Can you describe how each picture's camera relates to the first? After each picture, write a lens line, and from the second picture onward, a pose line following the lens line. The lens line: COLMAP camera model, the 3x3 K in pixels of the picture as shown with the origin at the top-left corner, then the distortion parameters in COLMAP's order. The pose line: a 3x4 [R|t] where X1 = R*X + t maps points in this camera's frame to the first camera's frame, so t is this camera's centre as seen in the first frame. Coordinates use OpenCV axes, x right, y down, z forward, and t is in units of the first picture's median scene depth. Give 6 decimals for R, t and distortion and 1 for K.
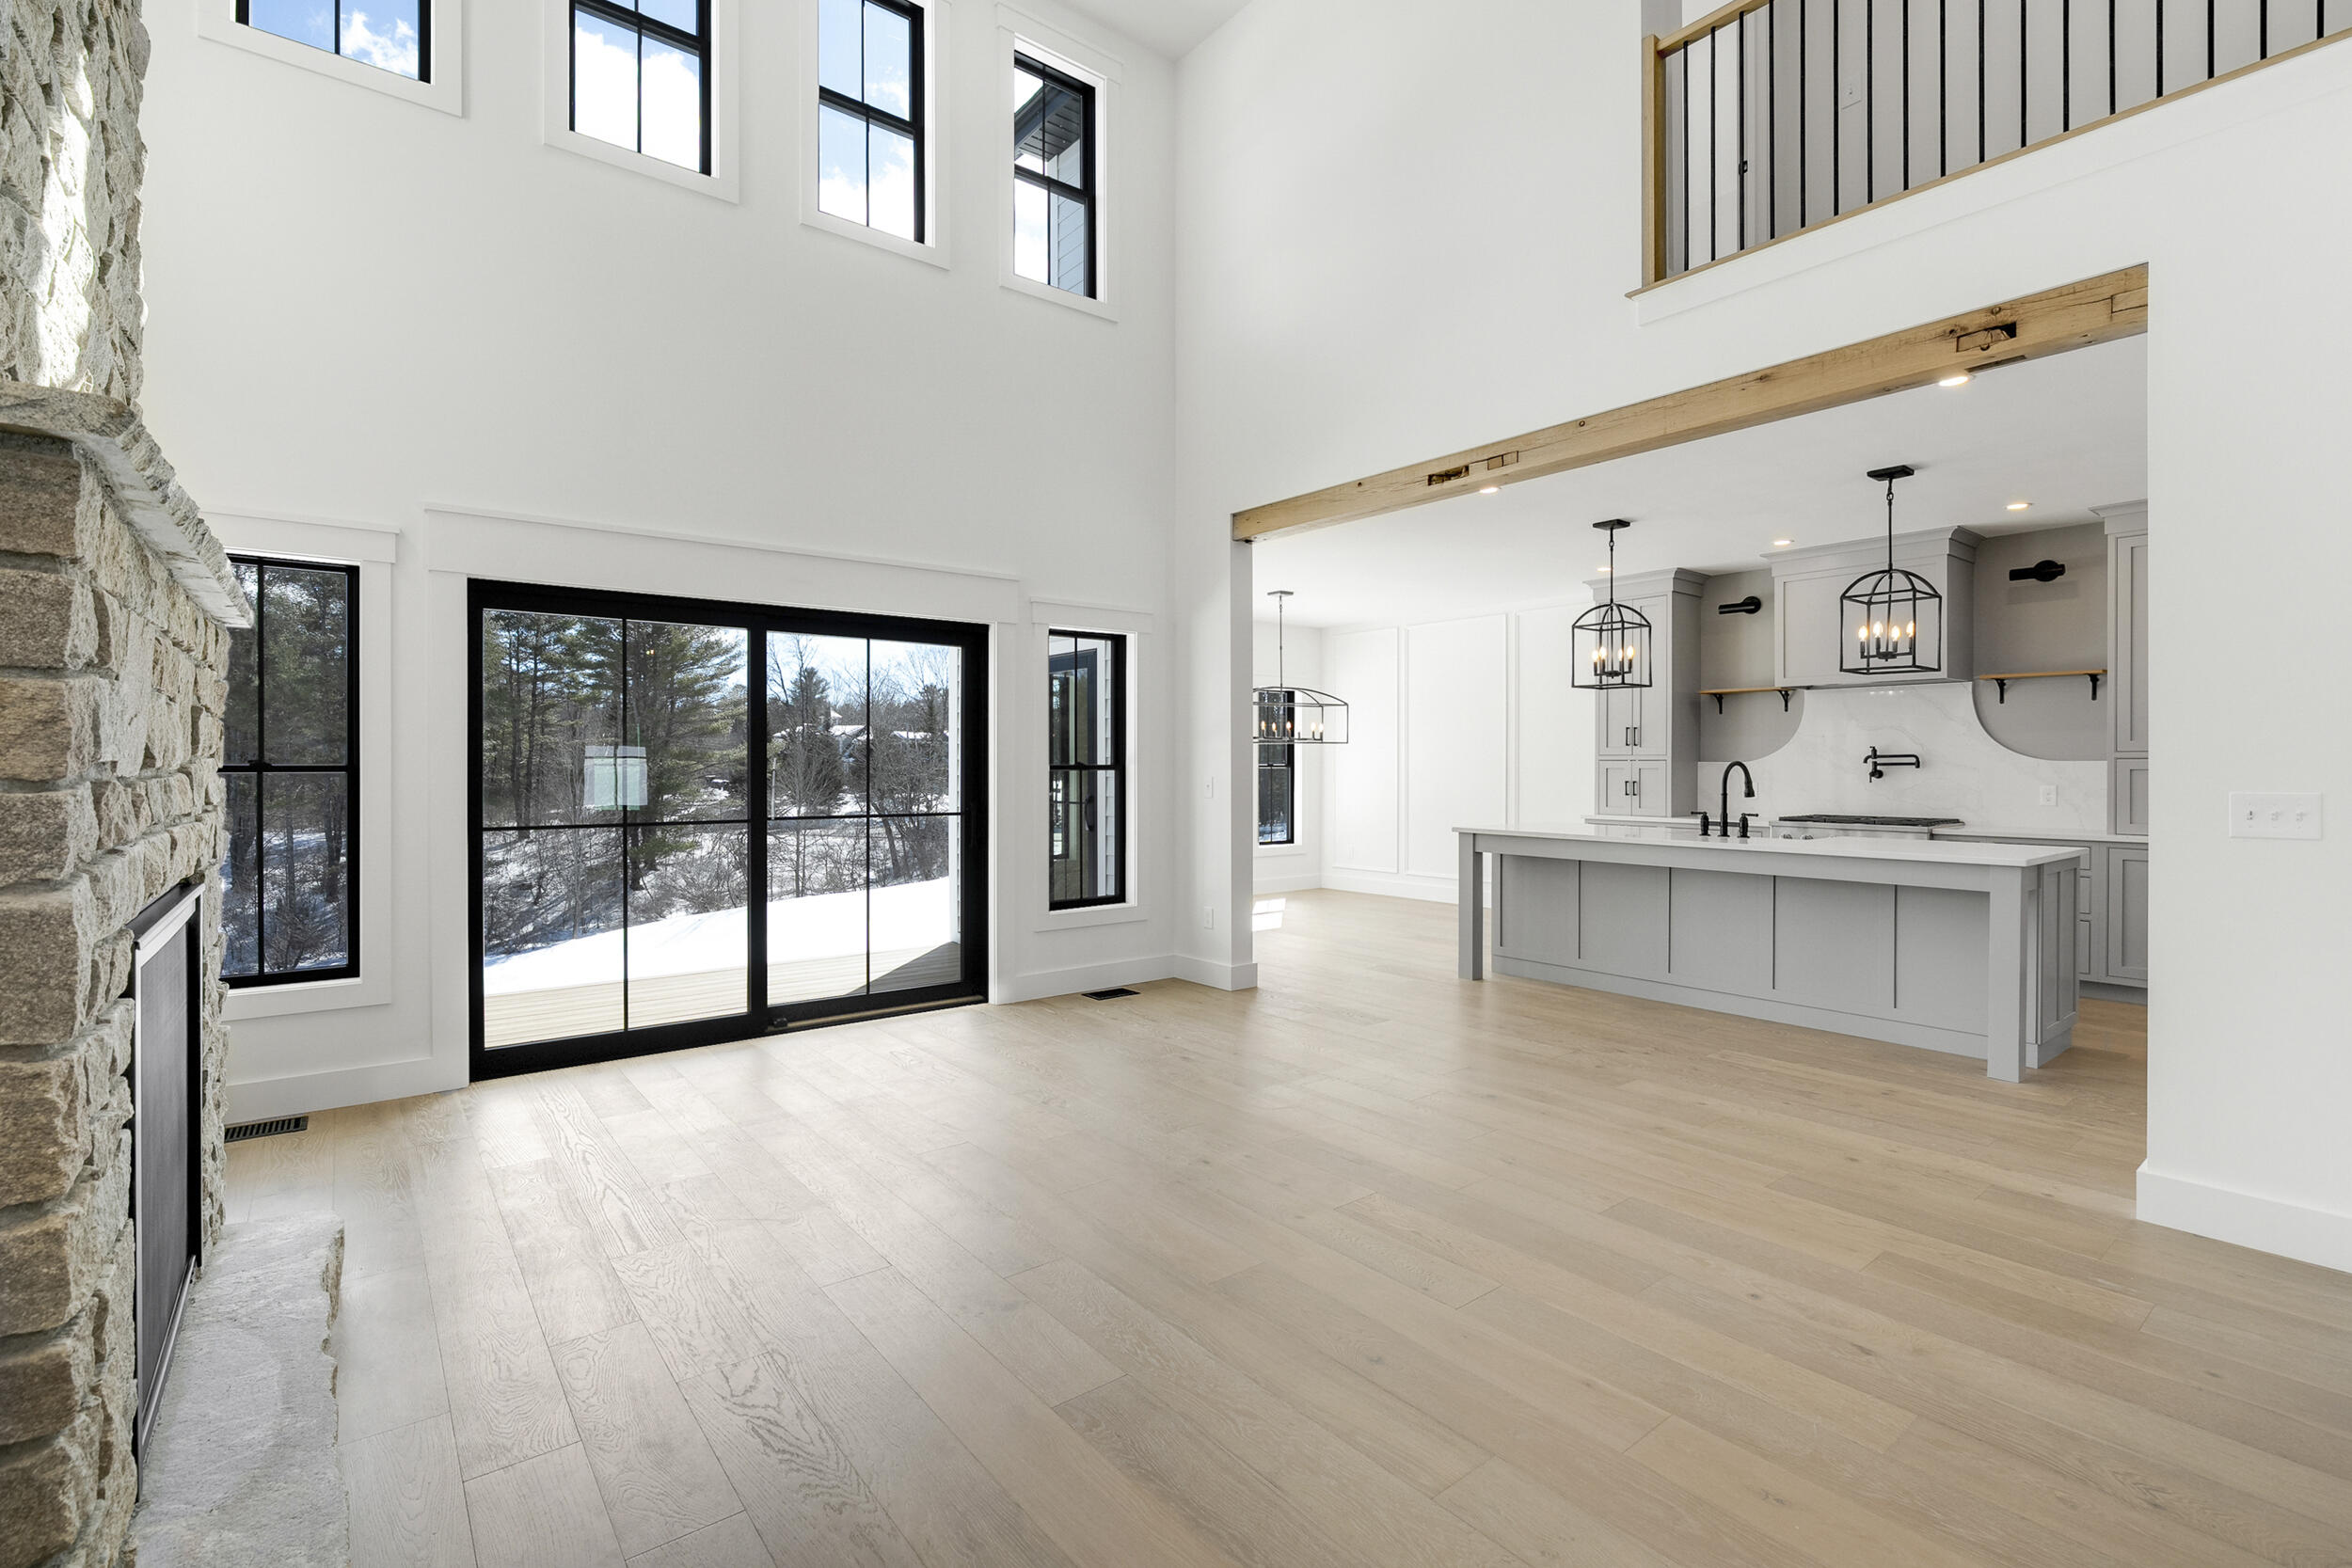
lens RADIAL K [[1074.1, 0, 1182.9], [0, 1074.1, 772.6], [0, 0, 1]] dist [0.000766, 0.000046]
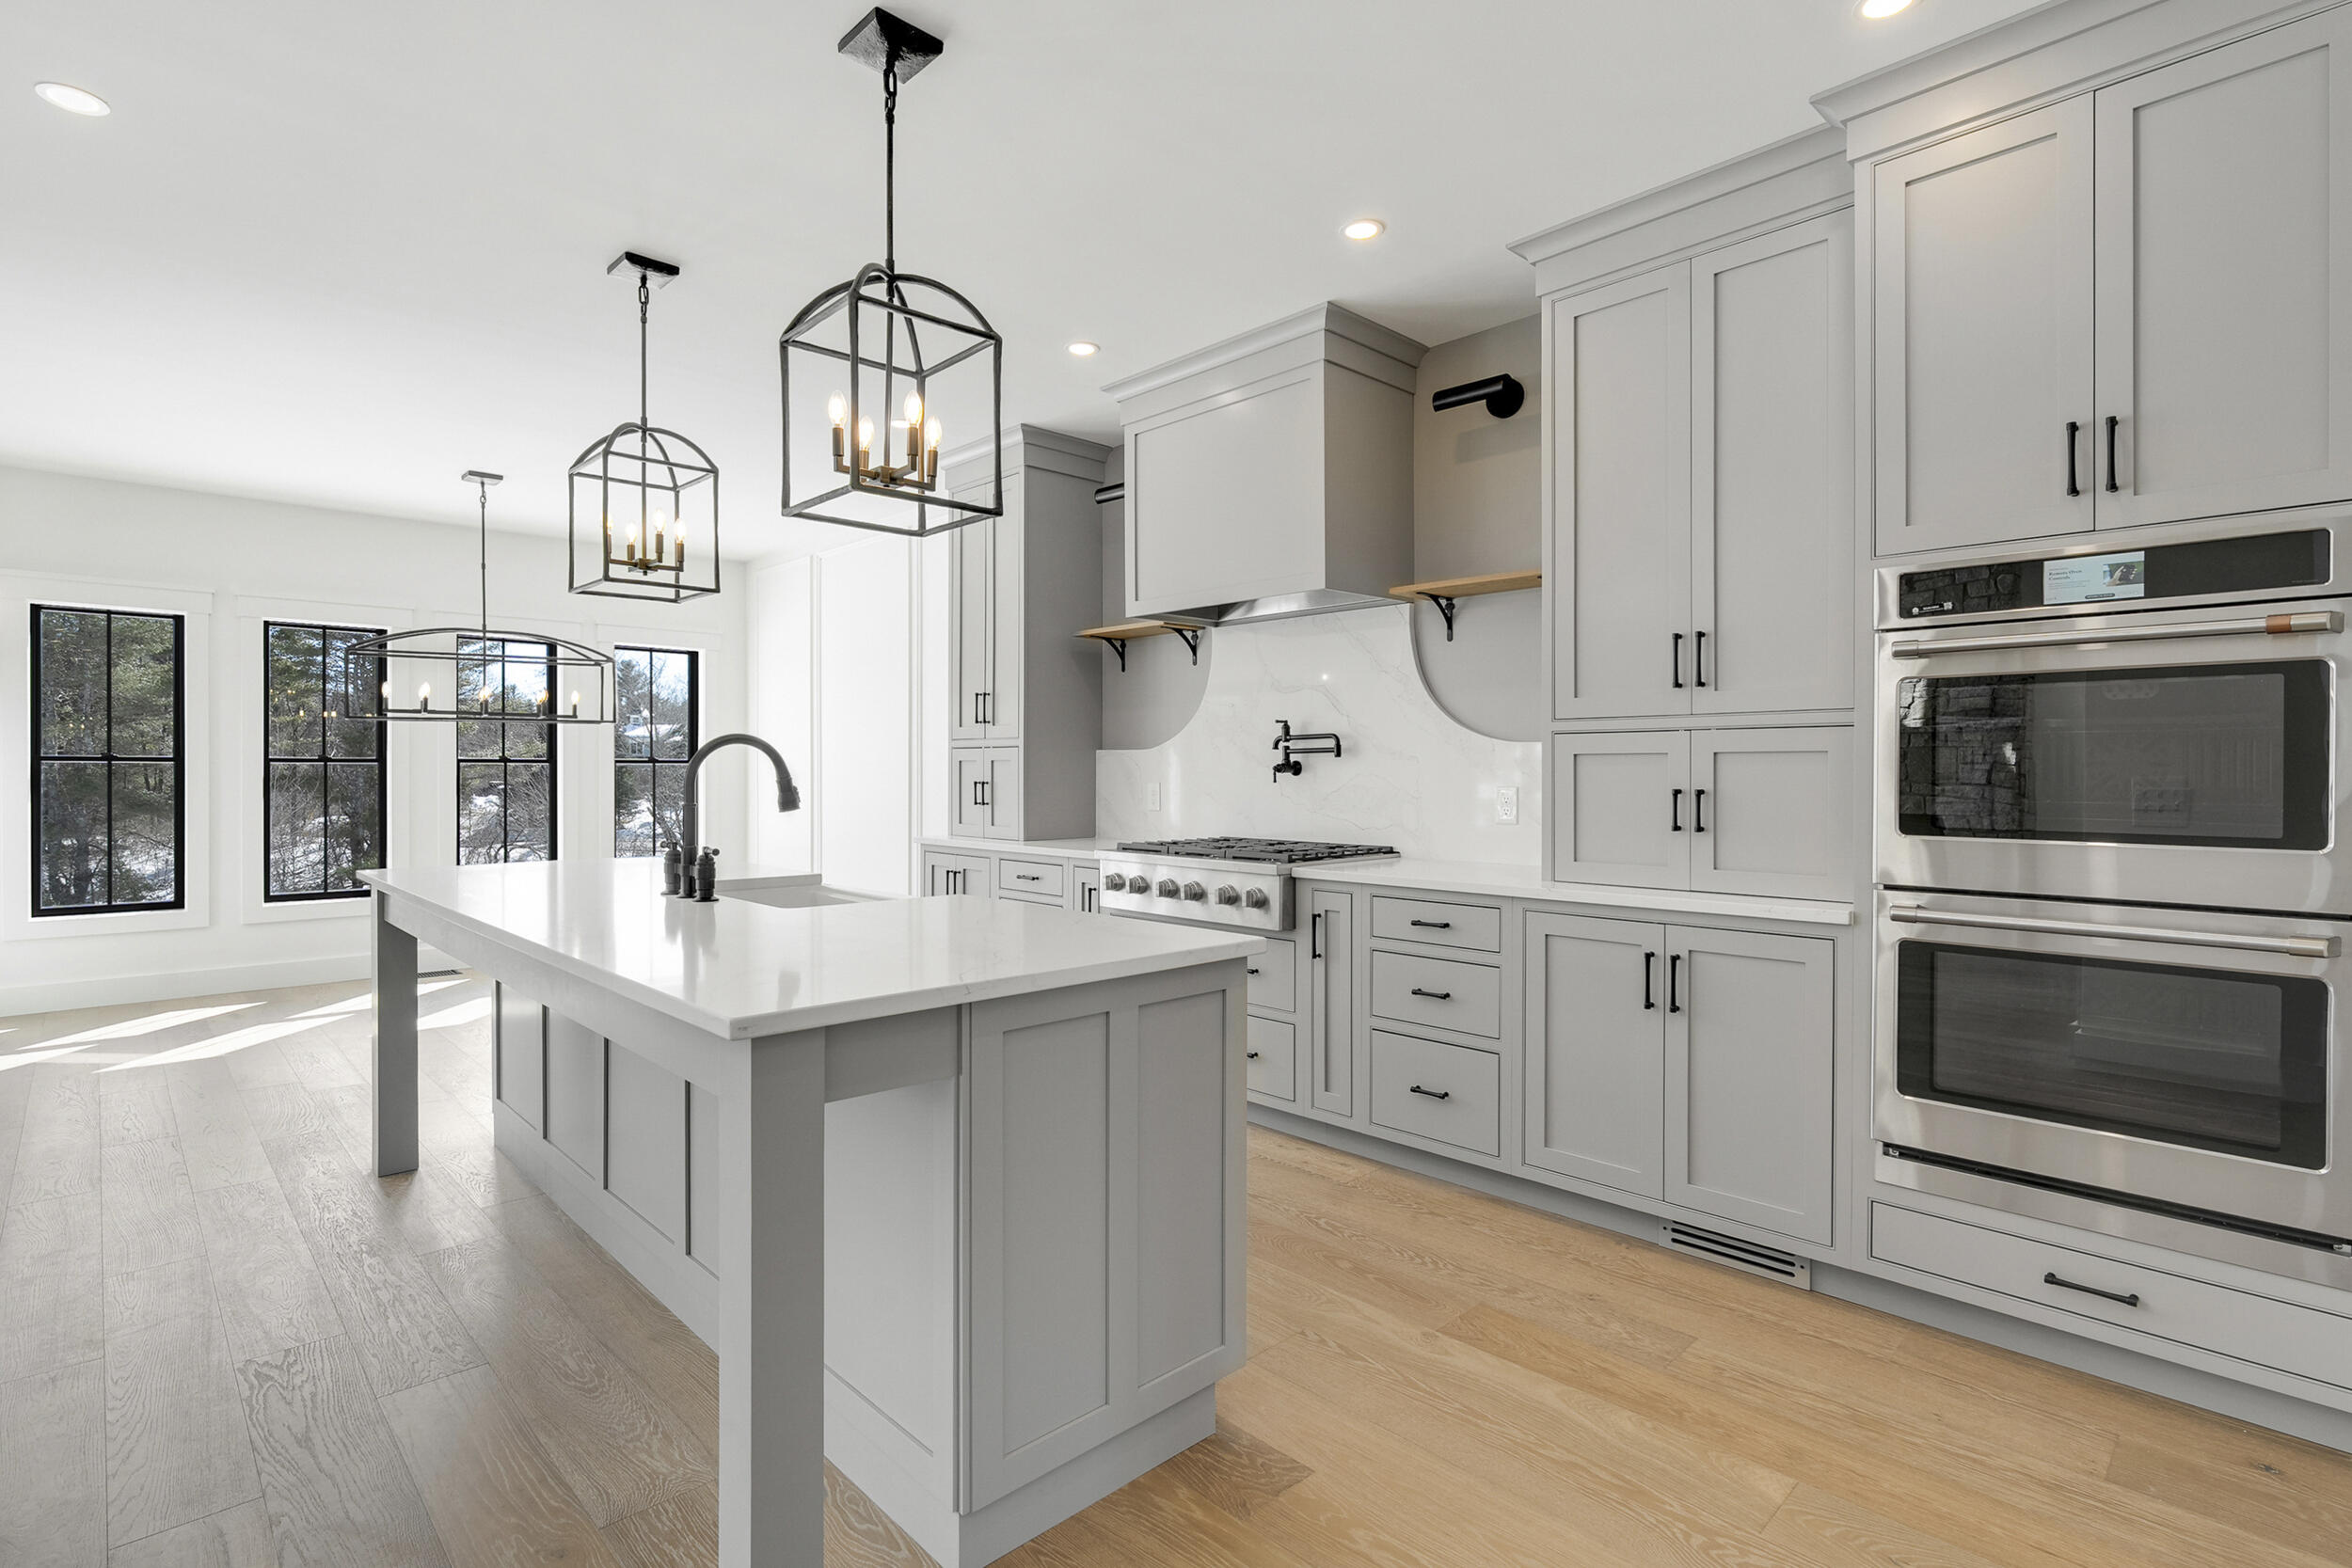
lens RADIAL K [[1152.5, 0, 1175.7], [0, 1152.5, 772.6], [0, 0, 1]] dist [-0.000717, -0.000023]
pose [[0.996337, -0.000311, 0.085517, 0.531594], [0.000755, 0.999986, -0.005162, 0.006944], [-0.085514, 0.005208, 0.996323, 0.389350]]
